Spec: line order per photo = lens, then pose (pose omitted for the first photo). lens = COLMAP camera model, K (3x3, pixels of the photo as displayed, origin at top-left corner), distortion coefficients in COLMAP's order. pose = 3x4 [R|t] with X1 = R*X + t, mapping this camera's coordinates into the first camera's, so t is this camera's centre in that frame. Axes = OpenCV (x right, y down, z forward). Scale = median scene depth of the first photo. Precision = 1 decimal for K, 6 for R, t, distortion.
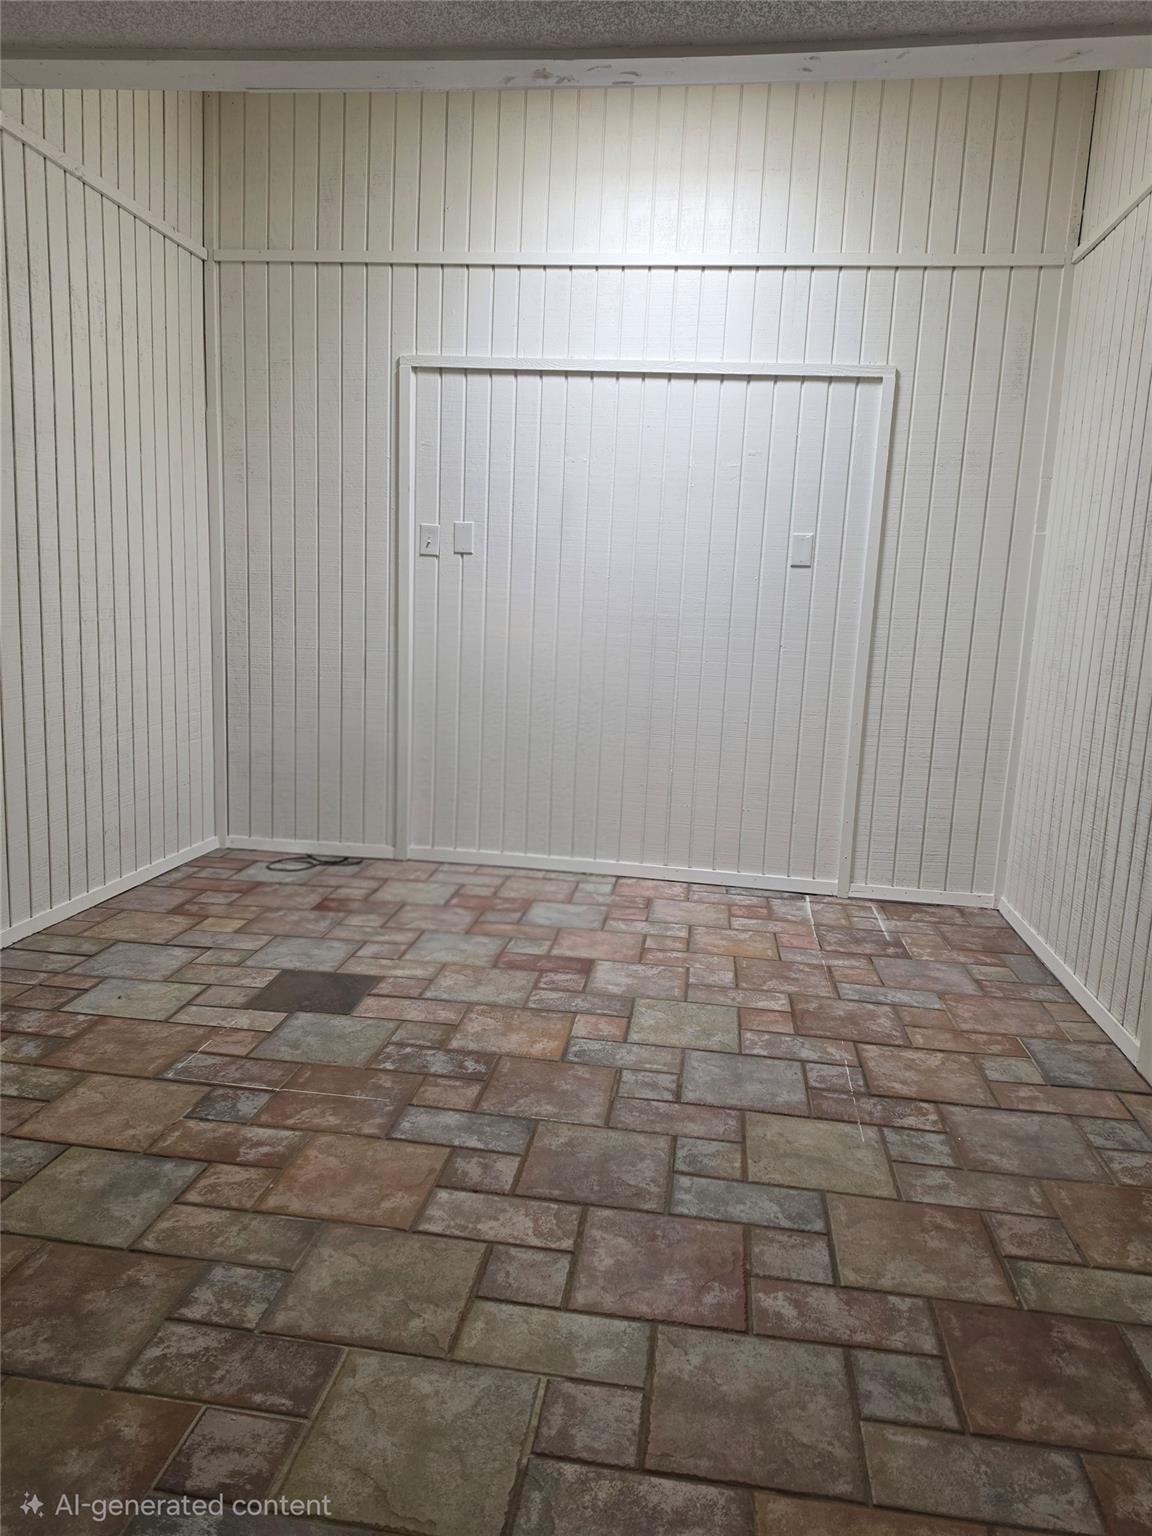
lens RADIAL K [[1064.1, 0, 575.8], [0, 1064.1, 763.2], [0, 0, 1]] dist [0.074792, -0.082287]
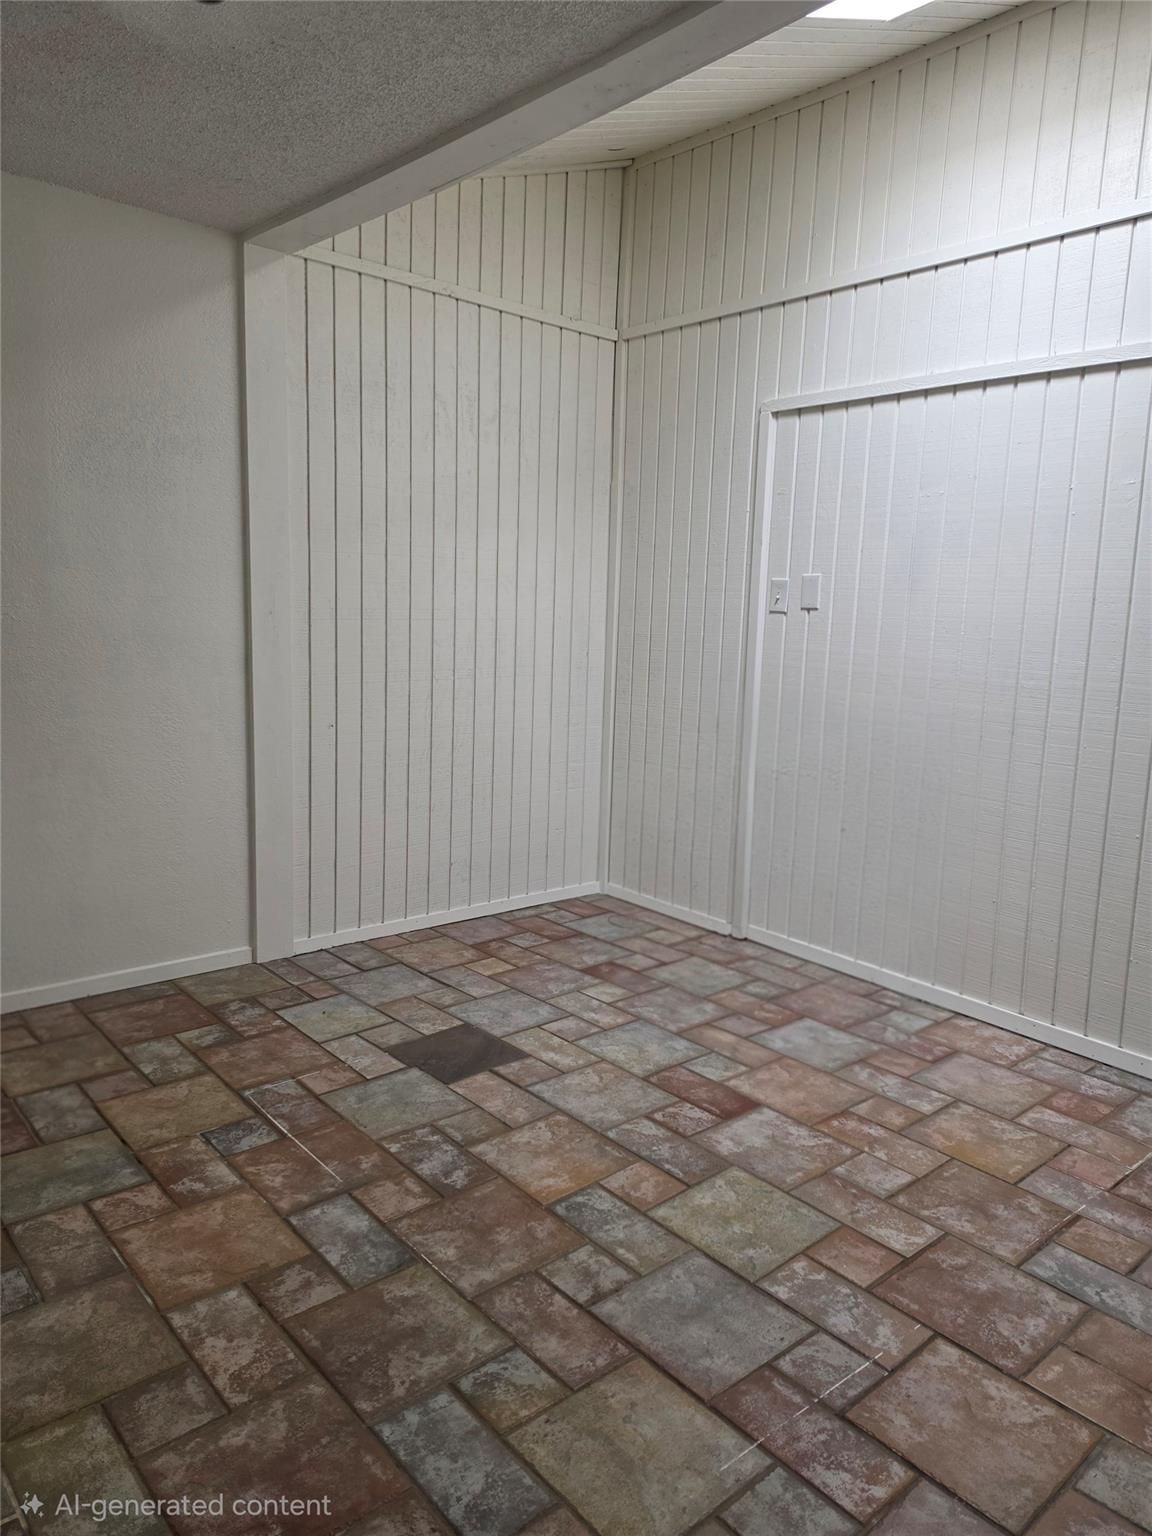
lens RADIAL K [[1064.1, 0, 573.8], [0, 1064.1, 741.2], [0, 0, 1]] dist [0.074792, -0.082287]
pose [[0.749424, 0.065782, -0.658814, 0.535839], [-0.101767, 0.994672, -0.016447, -0.080447], [0.654222, 0.079372, 0.752126, 0.324406]]
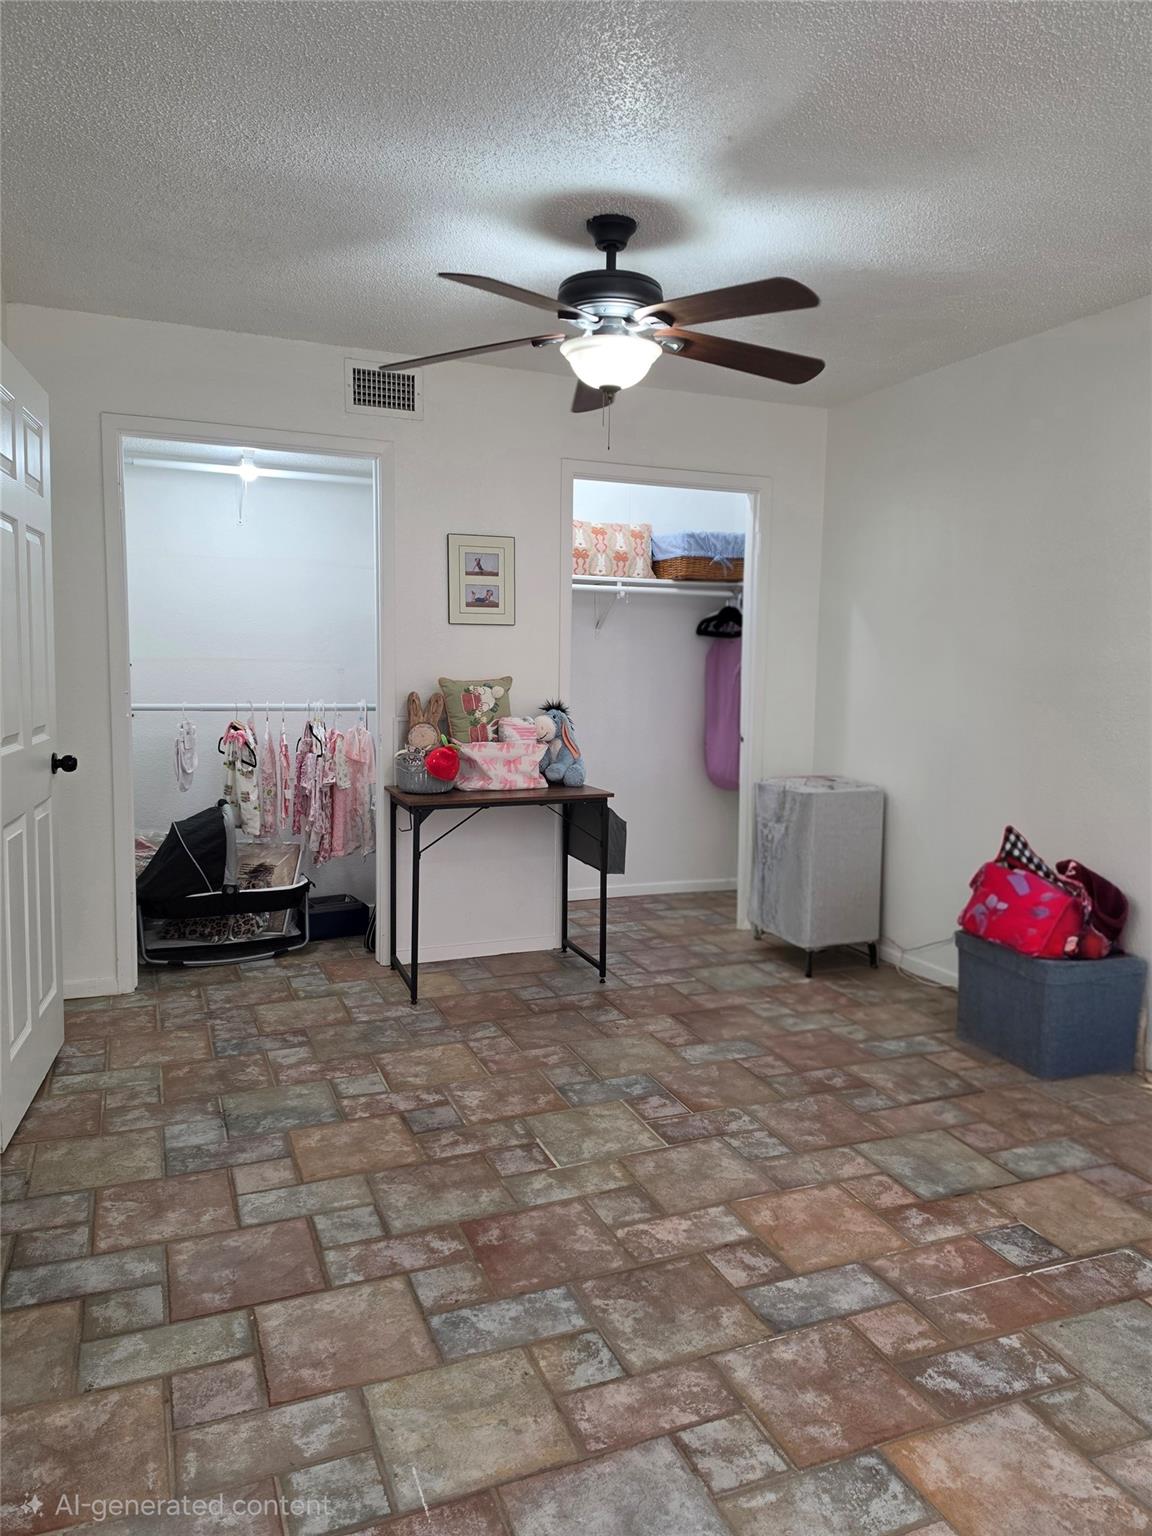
lens RADIAL K [[1064.1, 0, 583.7], [0, 1064.1, 757.1], [0, 0, 1]] dist [0.074792, -0.082287]
pose [[-0.860166, -0.013182, -0.509843, 0.465458], [-0.137049, 0.968872, 0.206168, -0.230966], [0.491255, 0.247212, -0.835197, 1.320375]]
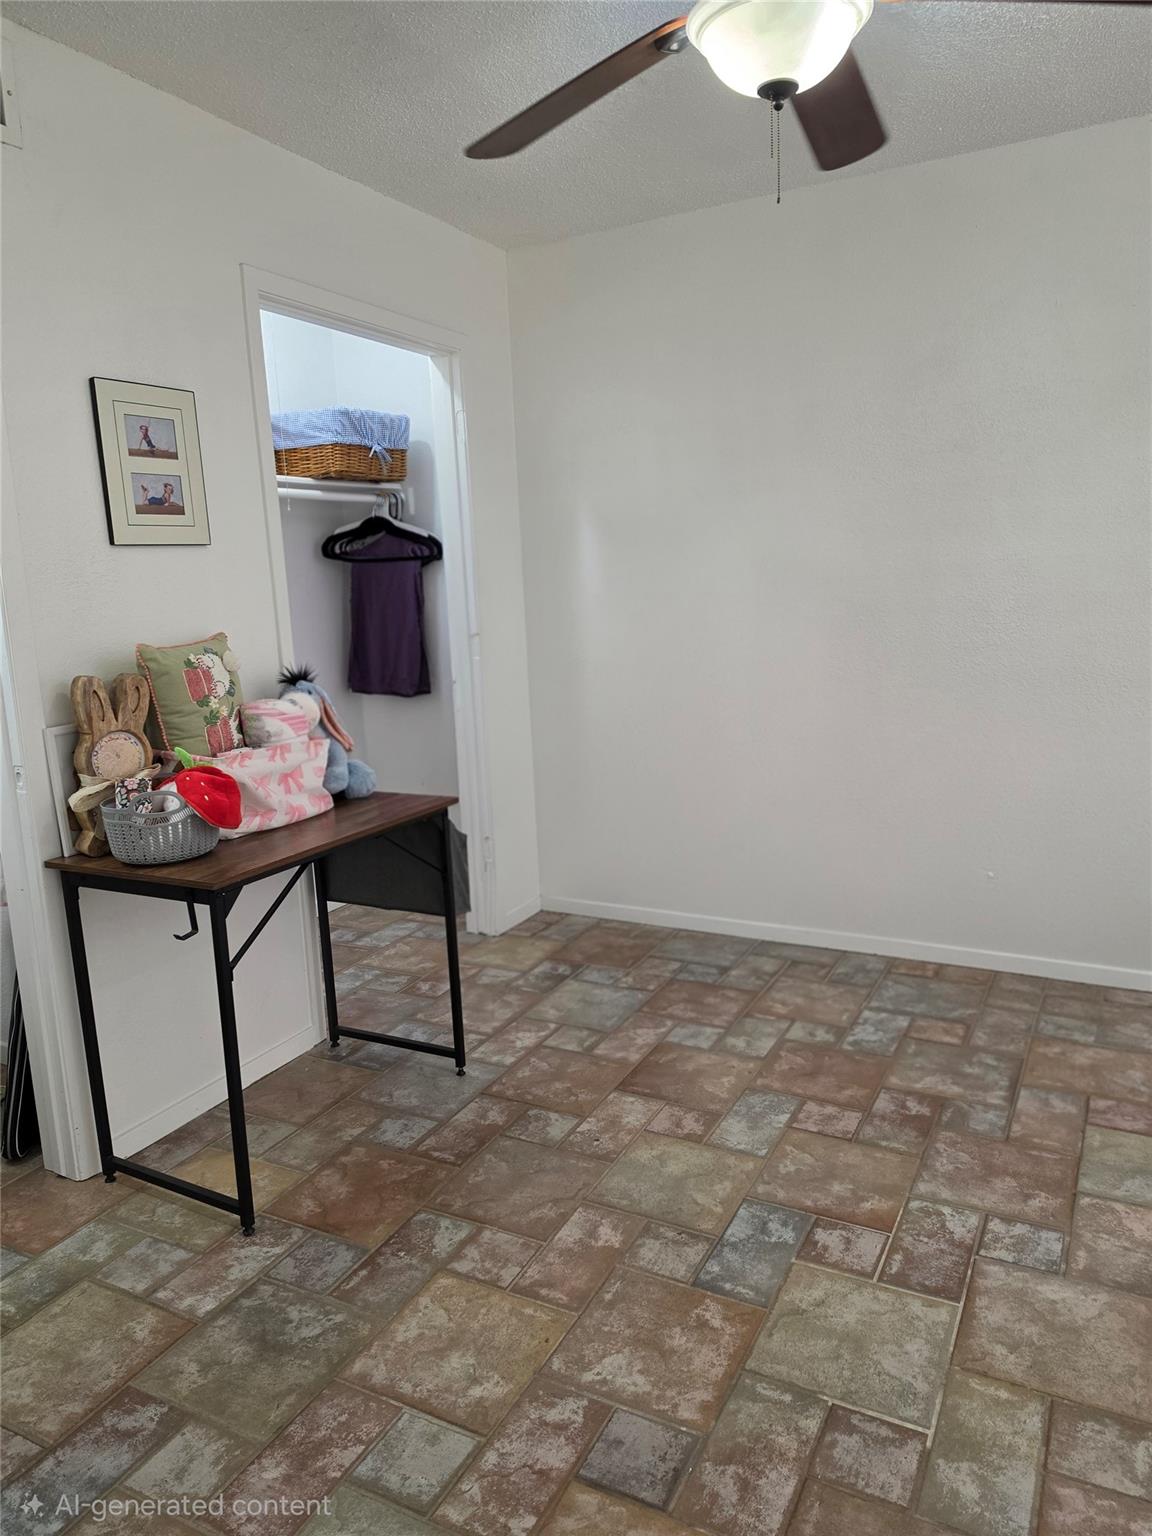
lens RADIAL K [[1064.1, 0, 576.0], [0, 1064.1, 771.0], [0, 0, 1]] dist [0.074792, -0.082287]
pose [[-0.335812, 0.137095, -0.931899, 0.546701], [-0.121994, 0.974688, 0.187351, -0.103495], [0.933996, 0.176601, -0.310587, 0.525826]]
